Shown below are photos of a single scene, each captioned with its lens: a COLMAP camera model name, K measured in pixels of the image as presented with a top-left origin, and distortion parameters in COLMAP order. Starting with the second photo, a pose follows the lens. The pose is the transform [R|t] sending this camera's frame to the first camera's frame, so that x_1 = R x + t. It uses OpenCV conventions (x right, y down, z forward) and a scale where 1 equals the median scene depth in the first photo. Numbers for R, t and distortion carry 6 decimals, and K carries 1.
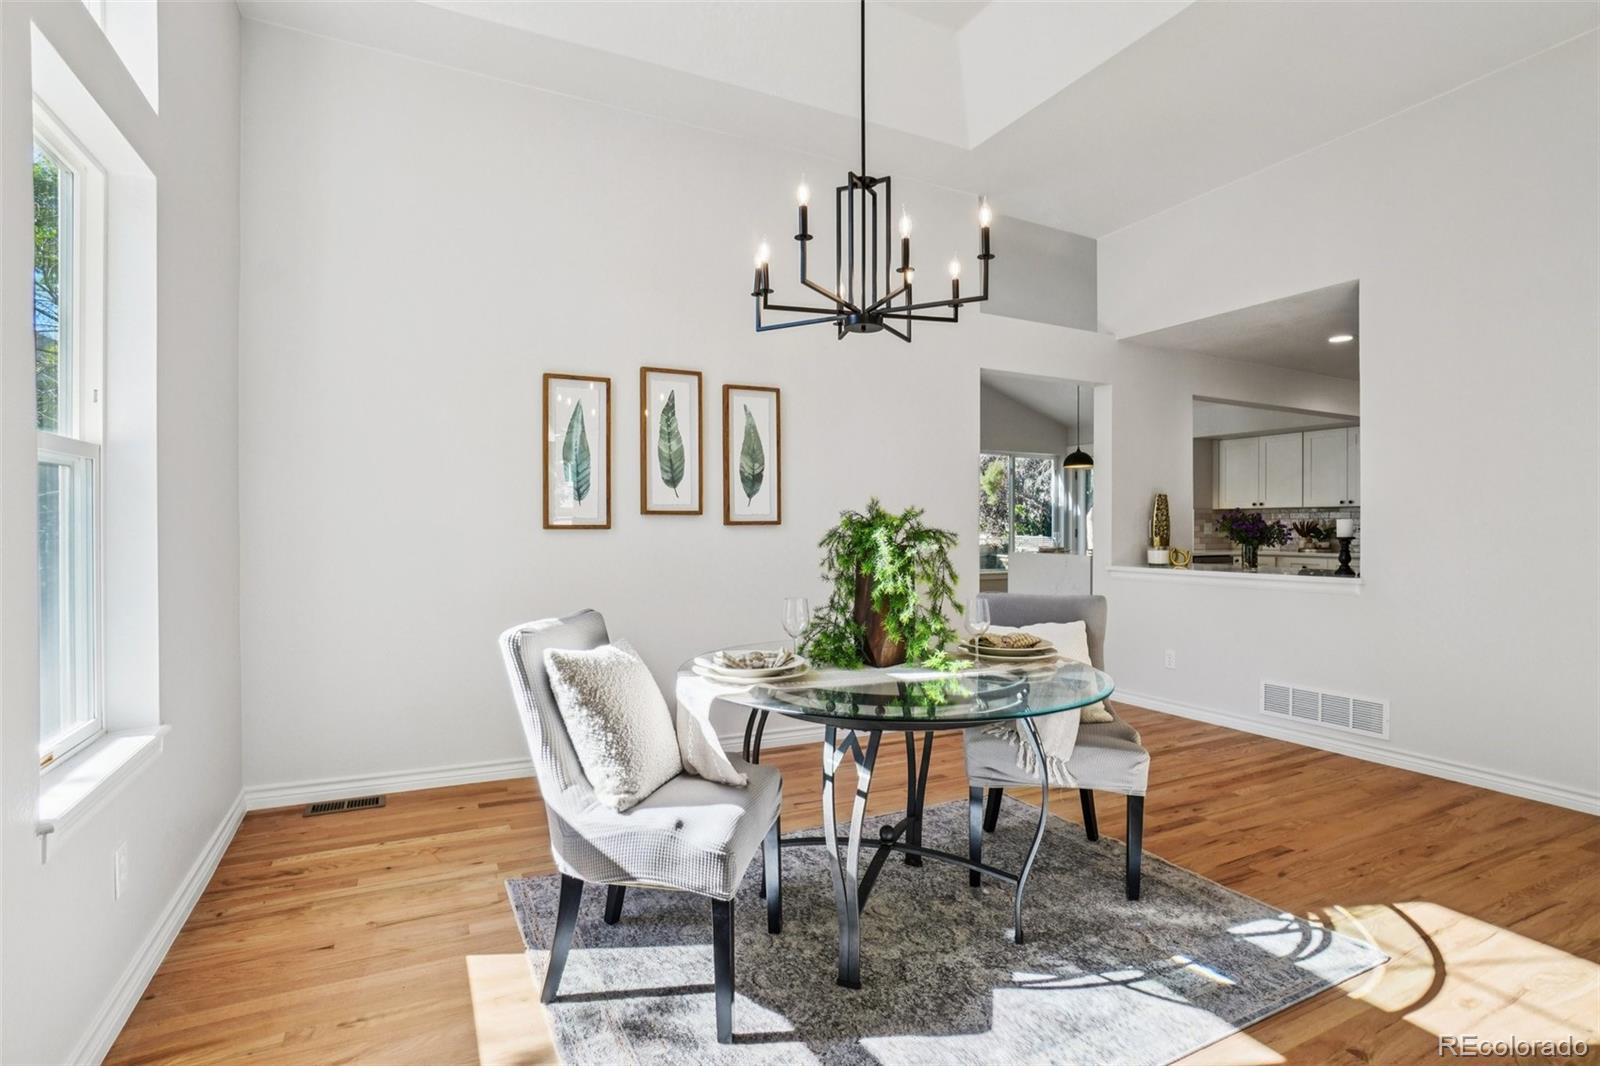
lens RADIAL K [[777.1, 0, 816.1], [0, 777.1, 537.5], [0, 0, 1]] dist [-0.028312, 0.002824]
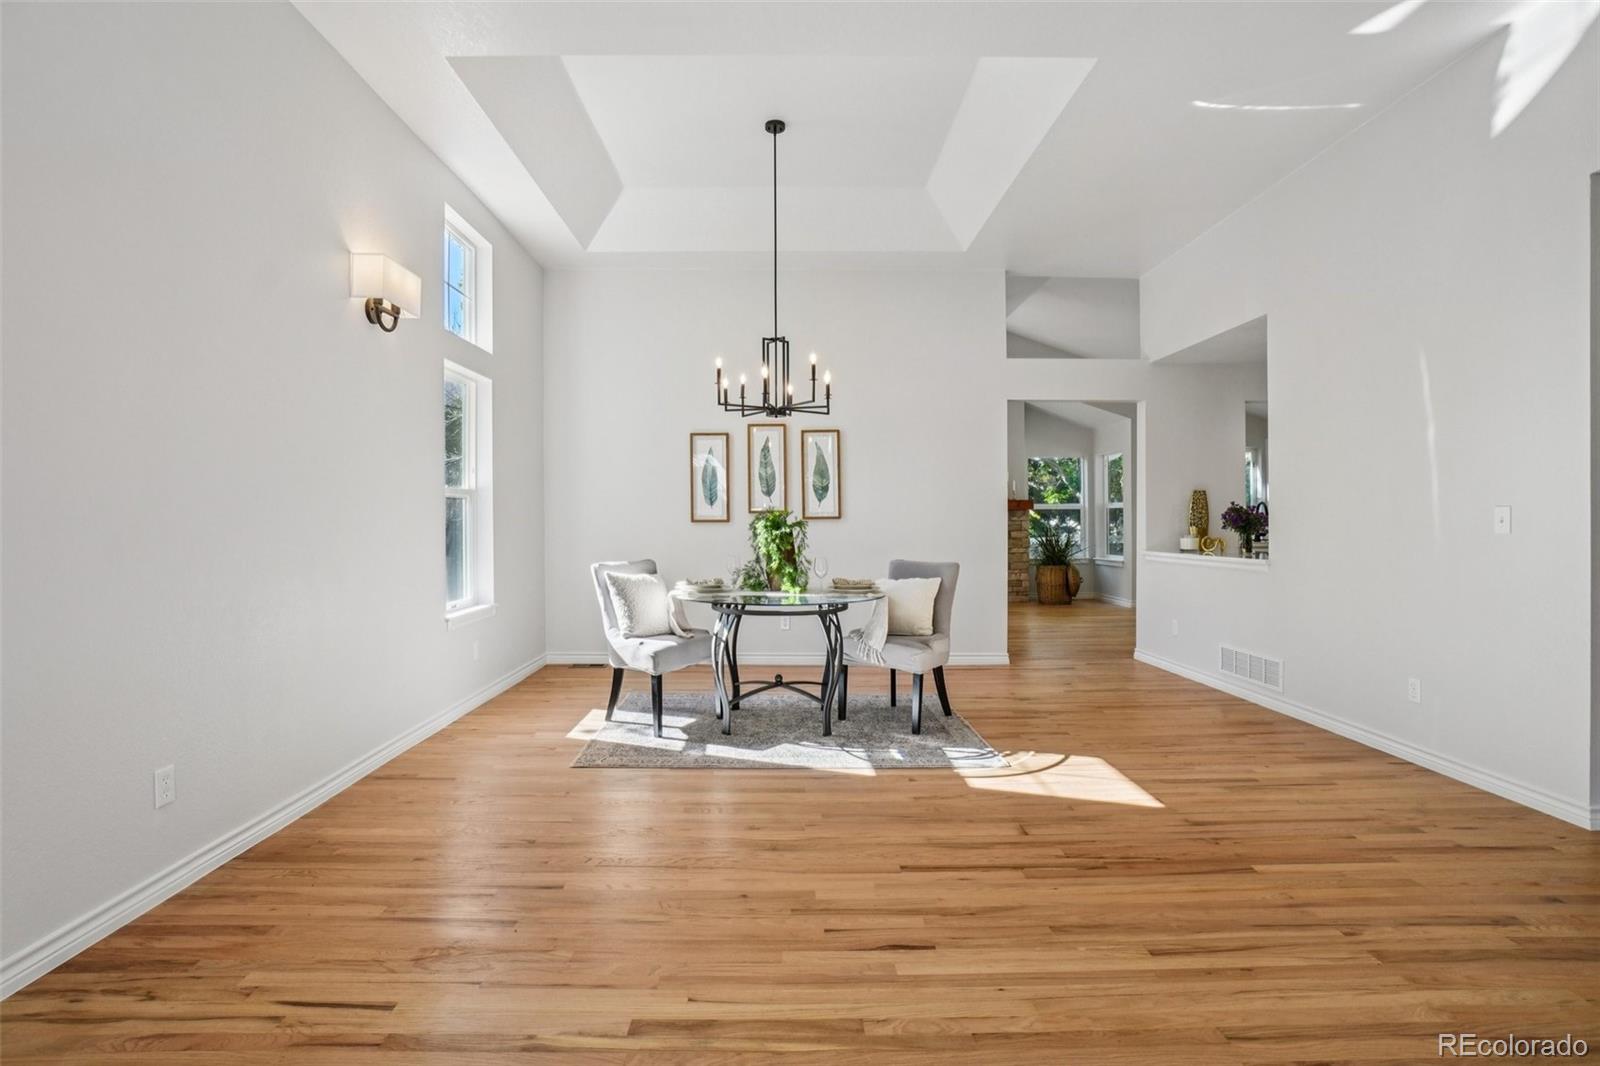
lens RADIAL K [[777.1, 0, 792.6], [0, 777.1, 520.5], [0, 0, 1]] dist [-0.028312, 0.002824]
pose [[0.896064, -0.008310, -0.443846, 0.928401], [0.000903, 0.999857, -0.016897, 0.019995], [0.443923, 0.014740, 0.895944, -0.679384]]
